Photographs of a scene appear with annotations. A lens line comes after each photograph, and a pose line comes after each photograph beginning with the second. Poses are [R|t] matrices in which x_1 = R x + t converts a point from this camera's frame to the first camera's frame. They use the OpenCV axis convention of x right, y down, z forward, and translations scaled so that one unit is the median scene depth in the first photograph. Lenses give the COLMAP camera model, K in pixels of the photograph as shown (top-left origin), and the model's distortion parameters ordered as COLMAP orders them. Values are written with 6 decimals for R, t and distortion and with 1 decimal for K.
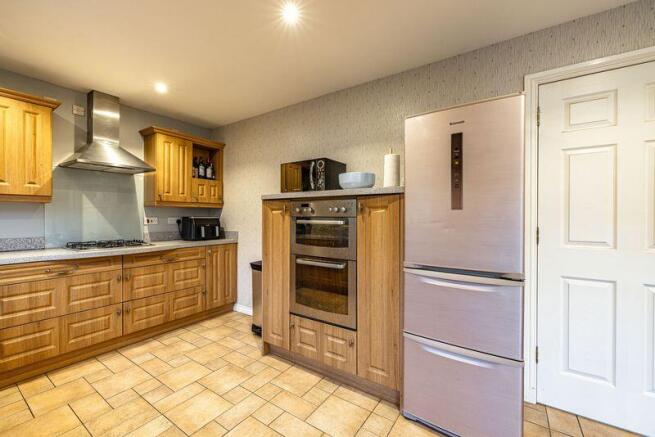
lens RADIAL K [[273.4, 0, 327.5], [0, 273.4, 218.5], [0, 0, 1]] dist [0.000264, 0.000172]
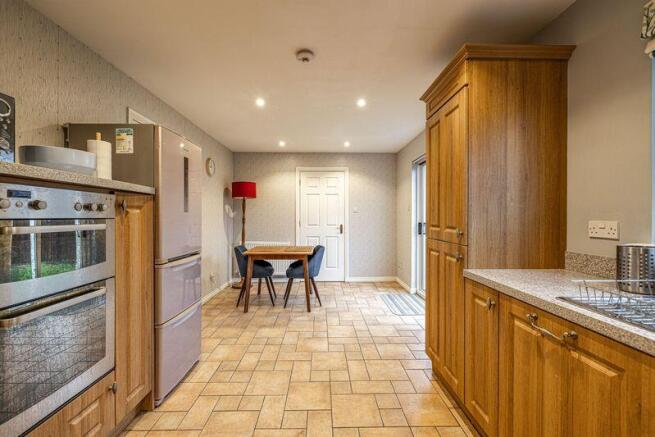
lens RADIAL K [[273.4, 0, 327.5], [0, 273.4, 218.5], [0, 0, 1]] dist [0.000264, 0.000172]
pose [[-0.579520, -0.006586, 0.814931, -0.630770], [0.002773, 0.999946, 0.010054, -0.007311], [-0.814953, 0.008086, -0.579470, 0.710341]]
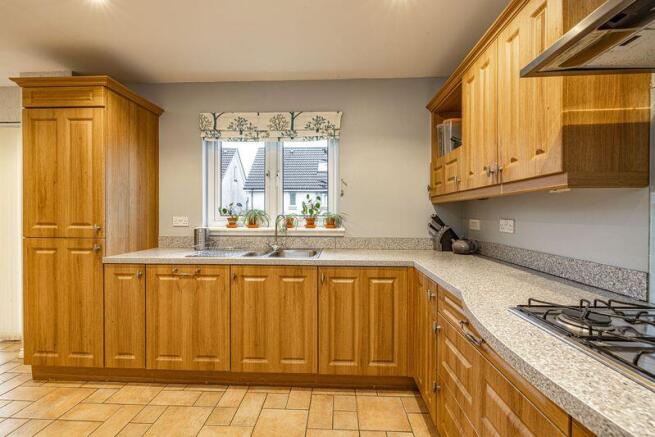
lens RADIAL K [[283.1, 0, 327.5], [0, 283.1, 216.0], [0, 0, 1]] dist [0.000504, 0.000075]
pose [[-0.854528, -0.001597, -0.519402, -0.425518], [-0.007601, 0.999927, 0.009430, -0.011693], [0.519349, 0.012006, -0.854478, 1.100090]]
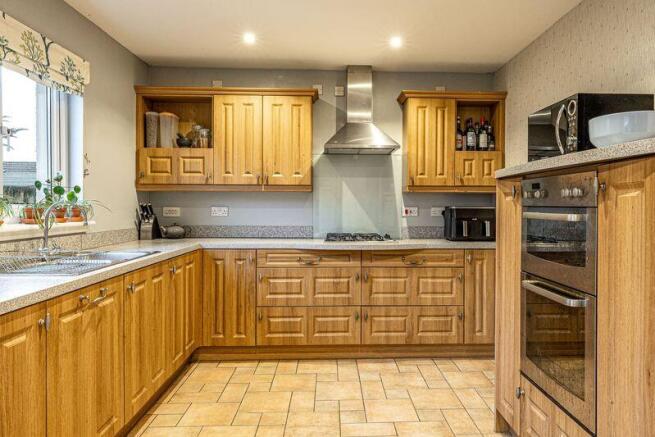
lens RADIAL K [[455.8, 0, 350.9], [0, 455.8, 208.7], [0, 0, 1]] dist [-0.003850, -0.000371]
pose [[0.600781, 0.006108, -0.799390, 0.366834], [-0.009343, 0.999956, 0.000619, 0.001456], [0.799359, 0.007097, 0.600812, 0.112135]]
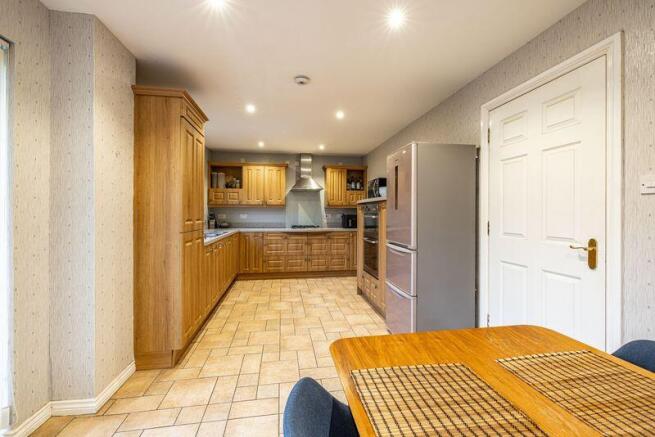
lens RADIAL K [[273.4, 0, 327.5], [0, 273.4, 218.5], [0, 0, 1]] dist [0.000264, 0.000172]
pose [[0.690521, 0.012993, -0.723196, 0.833057], [-0.007426, 0.999913, 0.010874, 0.006275], [0.723274, -0.002138, 0.690557, -0.309355]]
